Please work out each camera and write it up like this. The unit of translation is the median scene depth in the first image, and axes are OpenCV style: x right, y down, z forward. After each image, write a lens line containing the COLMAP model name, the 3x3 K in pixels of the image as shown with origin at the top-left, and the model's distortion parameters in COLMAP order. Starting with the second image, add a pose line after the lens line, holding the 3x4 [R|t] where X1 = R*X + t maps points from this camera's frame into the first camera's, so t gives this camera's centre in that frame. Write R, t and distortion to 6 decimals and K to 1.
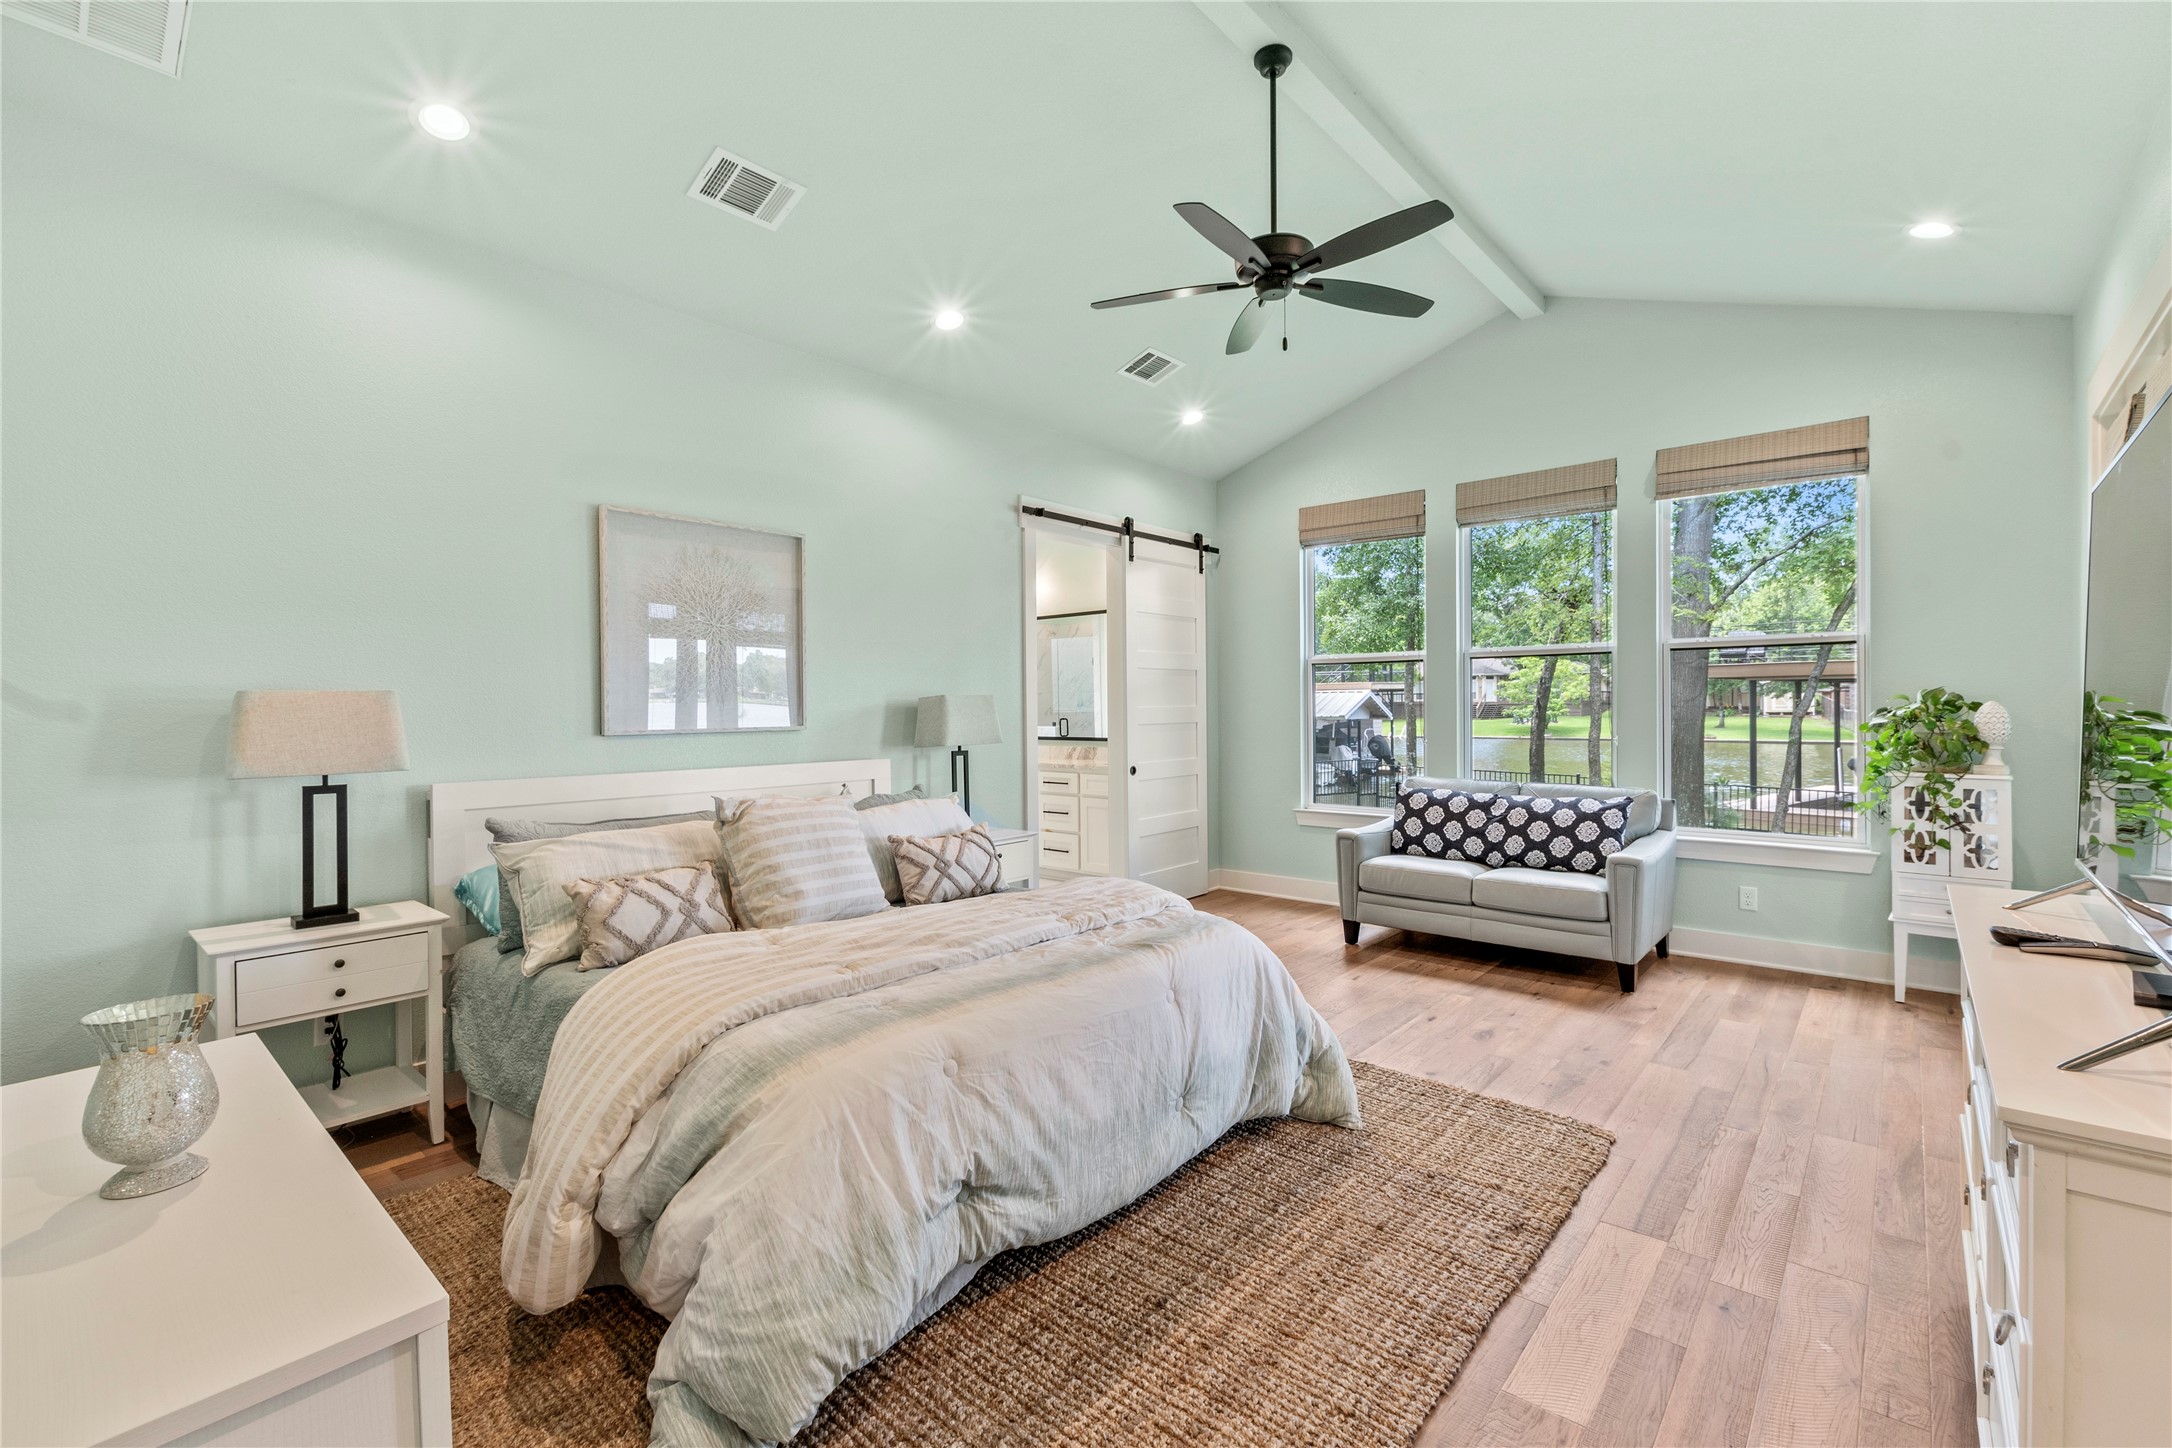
lens RADIAL K [[960.4, 0, 1092.6], [0, 960.4, 728.0], [0, 0, 1]] dist [0.001752, 0.000184]
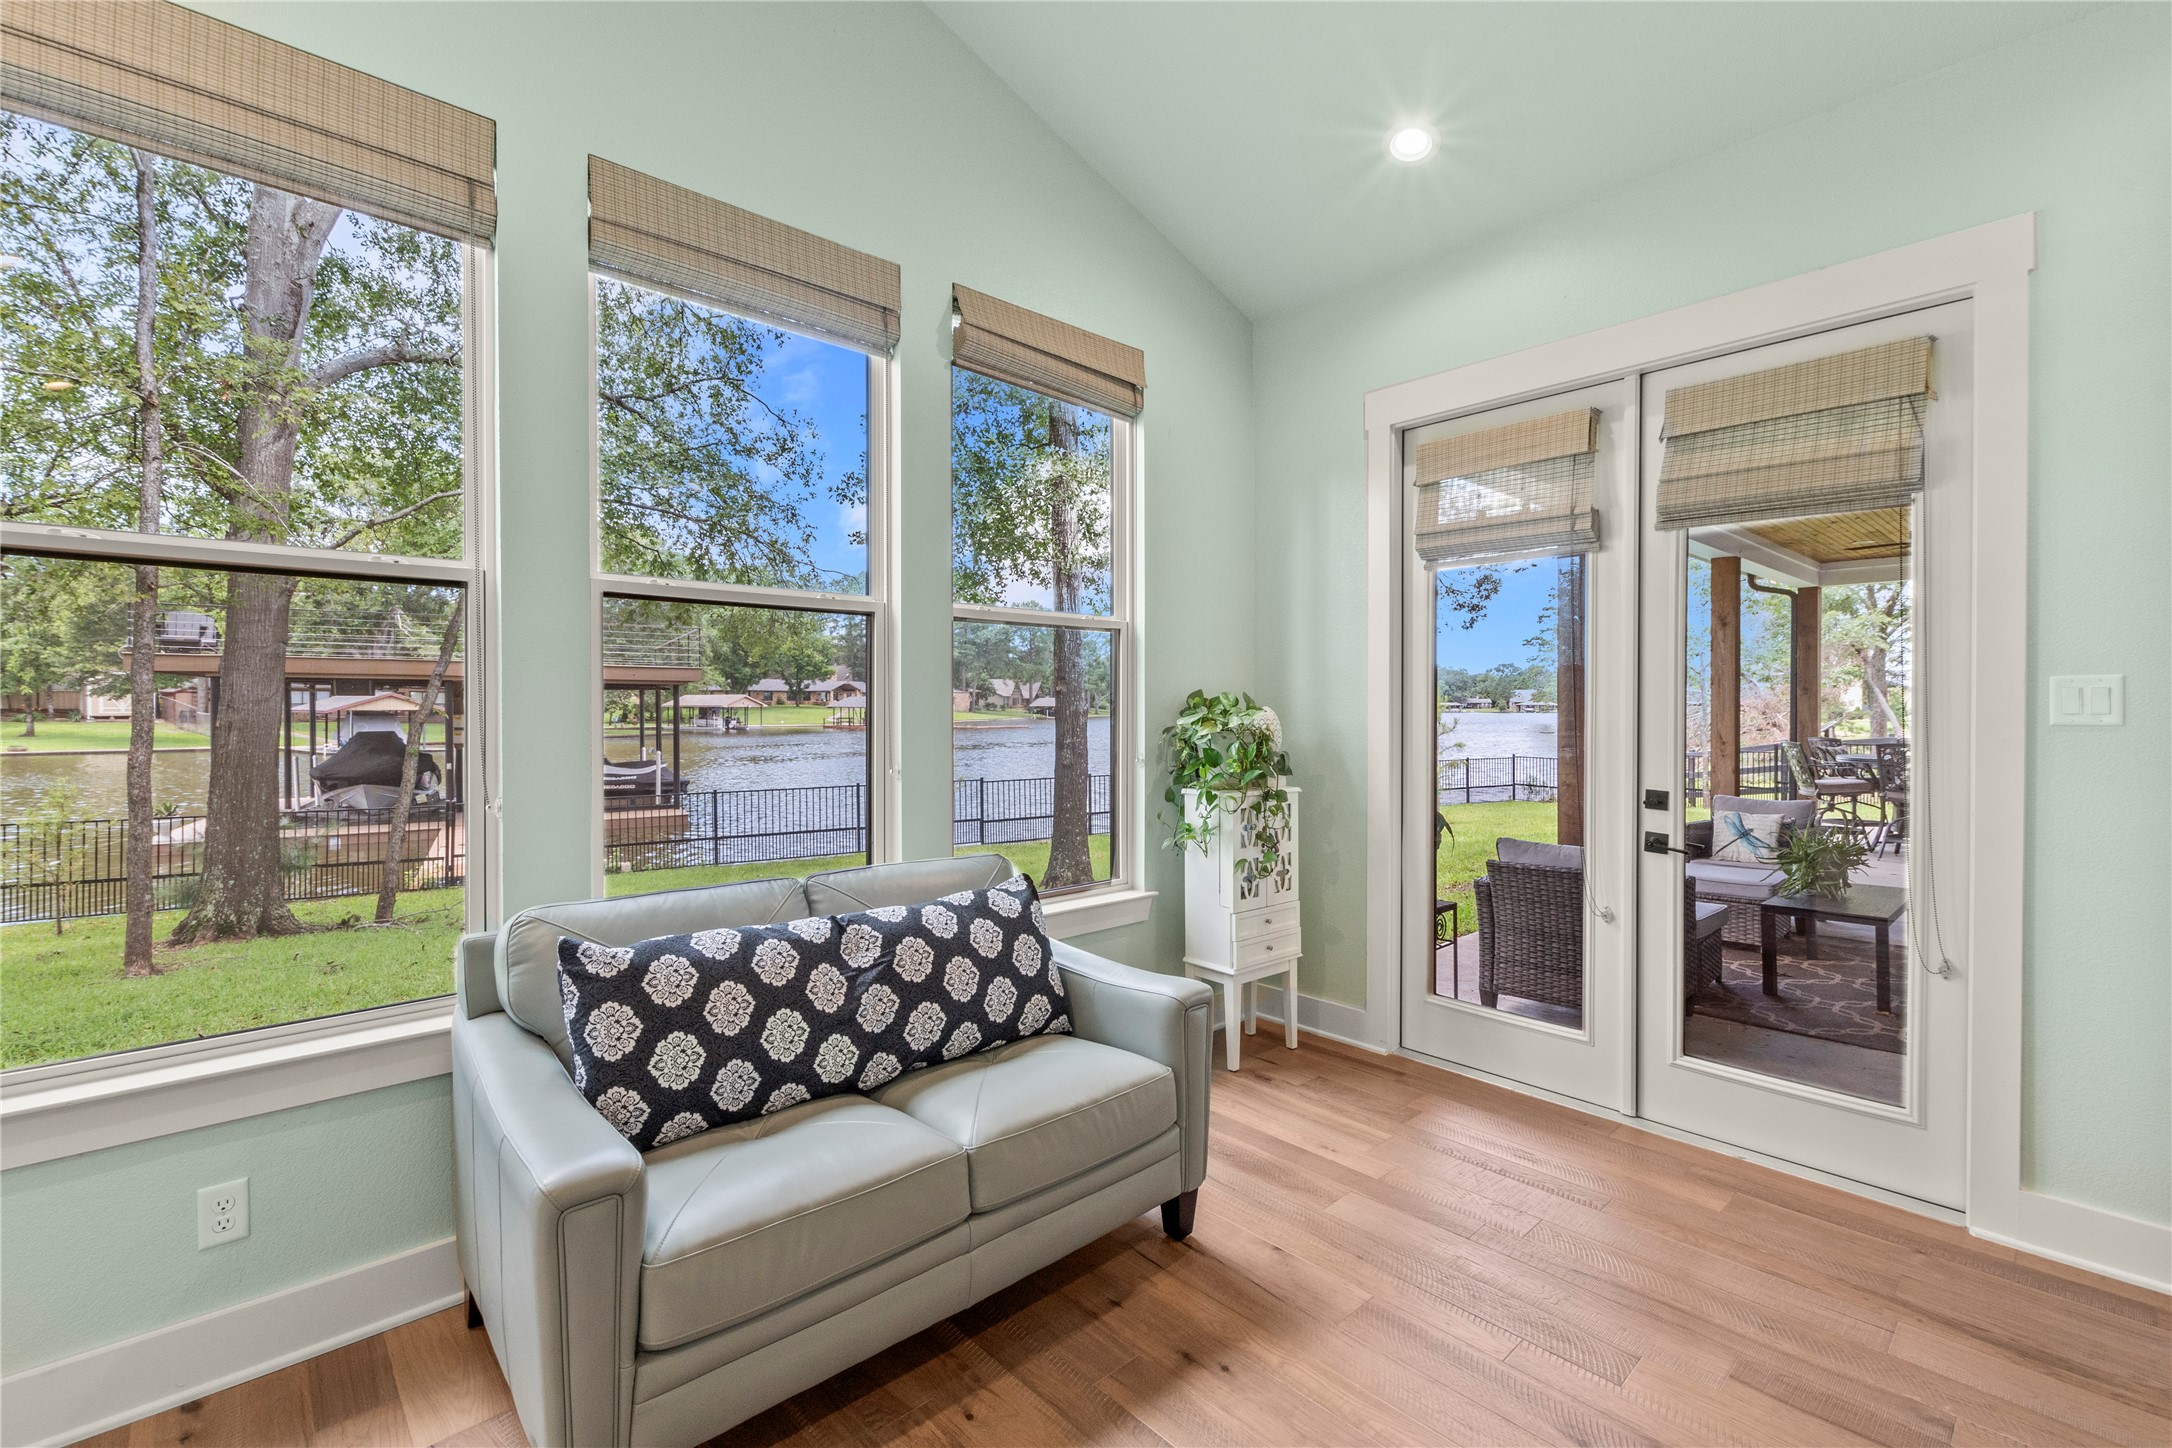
lens RADIAL K [[935.2, 0, 1086.0], [0, 935.2, 724.0], [0, 0, 1]] dist [0.018695, 0.000057]
pose [[0.133685, -0.012075, 0.990950, 0.021719], [0.019165, 0.999770, 0.009597, -0.019072], [-0.990839, 0.017709, 0.133886, 0.842763]]
